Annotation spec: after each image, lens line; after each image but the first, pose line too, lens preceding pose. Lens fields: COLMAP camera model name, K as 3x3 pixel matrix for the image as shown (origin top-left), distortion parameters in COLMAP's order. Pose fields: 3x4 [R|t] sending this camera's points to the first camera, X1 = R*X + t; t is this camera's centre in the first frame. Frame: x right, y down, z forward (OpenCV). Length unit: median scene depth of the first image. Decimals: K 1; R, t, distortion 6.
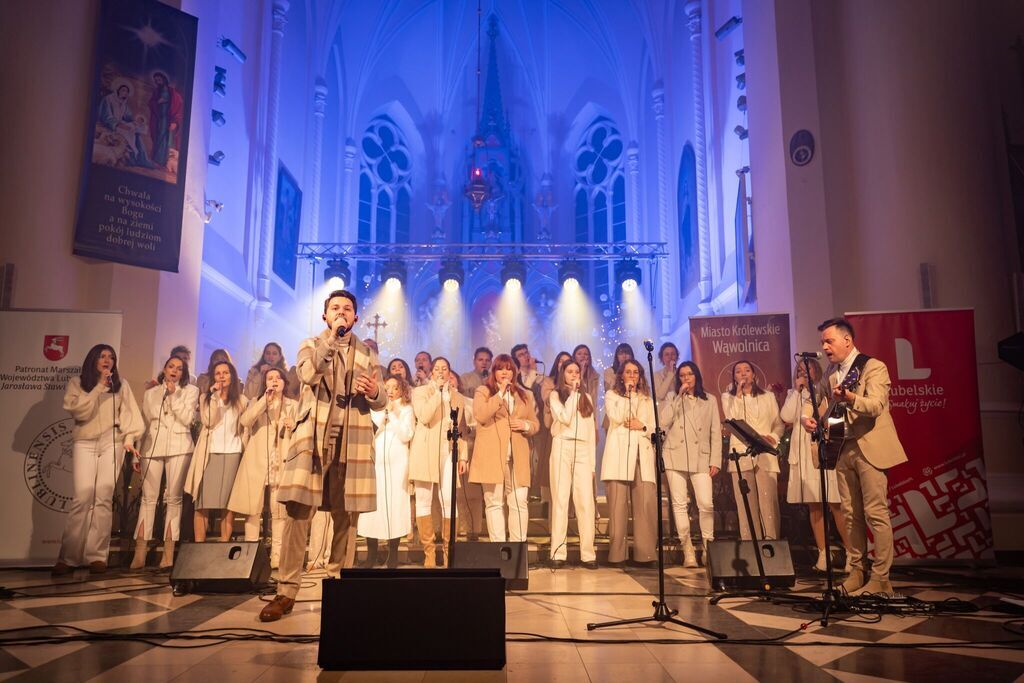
lens RADIAL K [[763.6, 0, 516.6], [0, 763.6, 342.2], [0, 0, 1]] dist [0.008017, -0.006490]
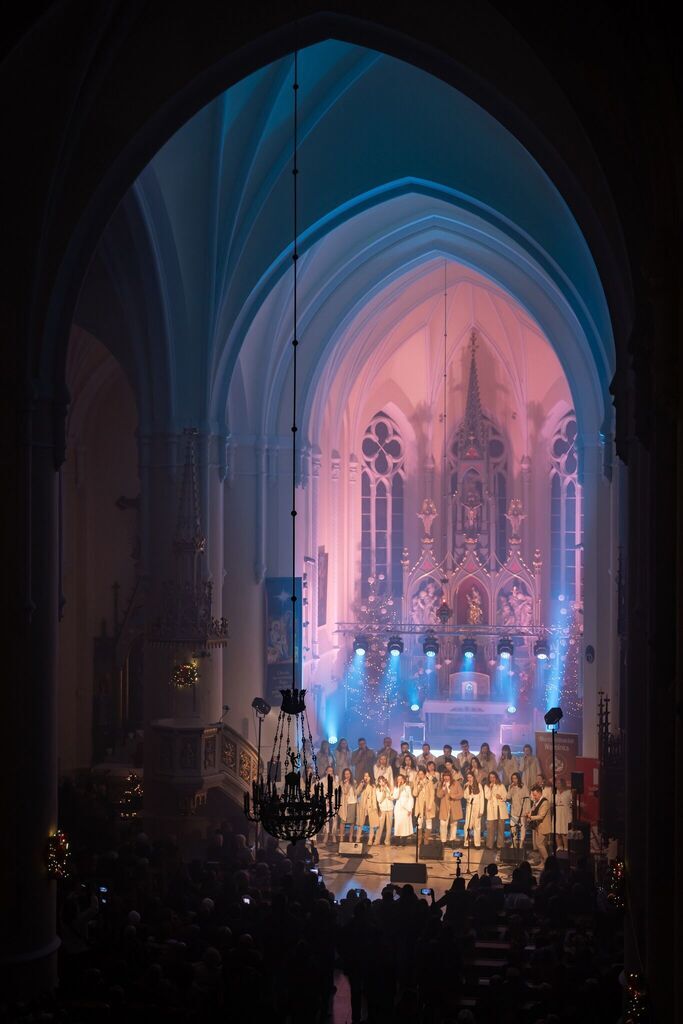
lens RADIAL K [[1475.3, 0, 342.3], [0, 1475.3, 512.5], [0, 0, 1]] dist [0.025173, -0.019382]
pose [[0.983340, 0.003913, -0.181734, 0.357772], [0.026792, 0.985730, 0.166188, -1.077321], [0.179791, -0.168288, 0.969203, -2.420934]]
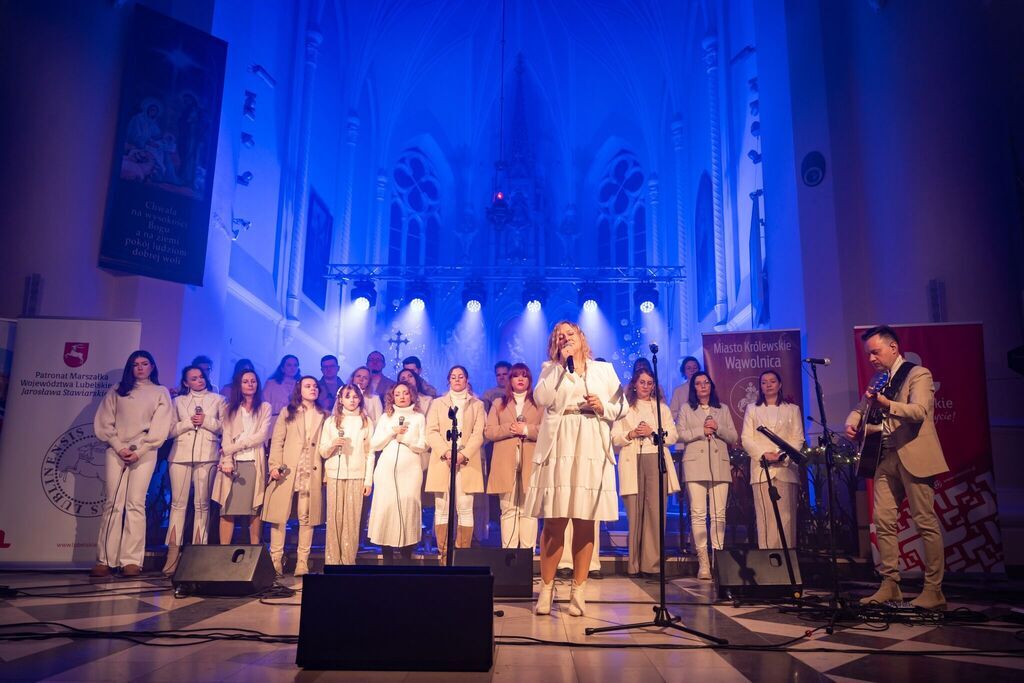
lens RADIAL K [[729.2, 0, 538.4], [0, 729.2, 356.1], [0, 0, 1]] dist [-0.002881, -0.001098]
pose [[0.999921, 0.007760, -0.009886, 0.014347], [-0.007962, 0.999758, -0.020503, 0.015156], [0.009725, 0.020581, 0.999741, 0.023771]]
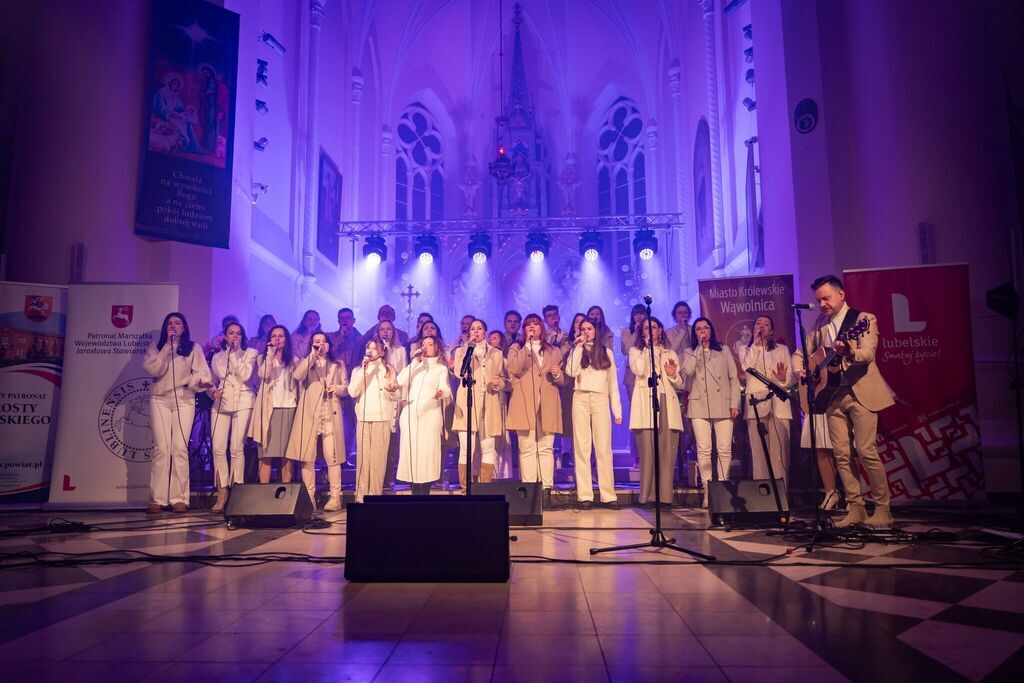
lens RADIAL K [[714.7, 0, 511.6], [0, 714.7, 342.9], [0, 0, 1]] dist [0.001080, -0.000438]
pose [[0.998412, -0.015732, -0.054085, 0.014682], [0.017721, 0.999177, 0.036491, 0.011291], [0.053467, -0.037391, 0.997869, -0.009664]]
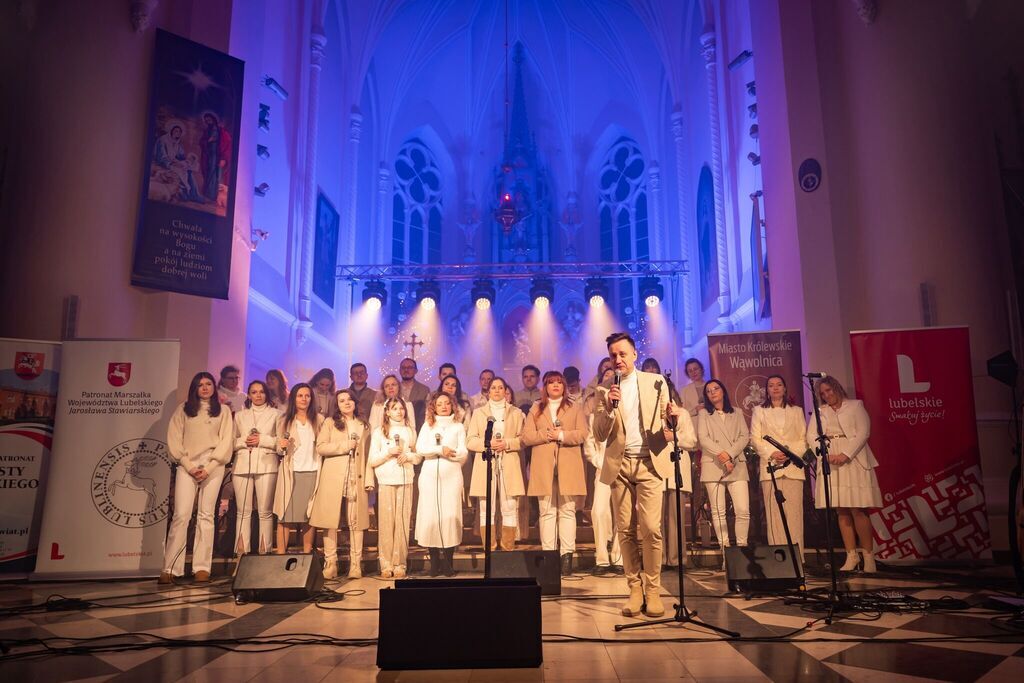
lens RADIAL K [[744.8, 0, 546.6], [0, 744.8, 338.2], [0, 0, 1]] dist [-0.000019, -0.001340]
pose [[0.999900, -0.013943, 0.002346, -0.001174], [0.013977, 0.999788, -0.015149, -0.012224], [-0.002134, 0.015180, 0.999882, -0.032043]]
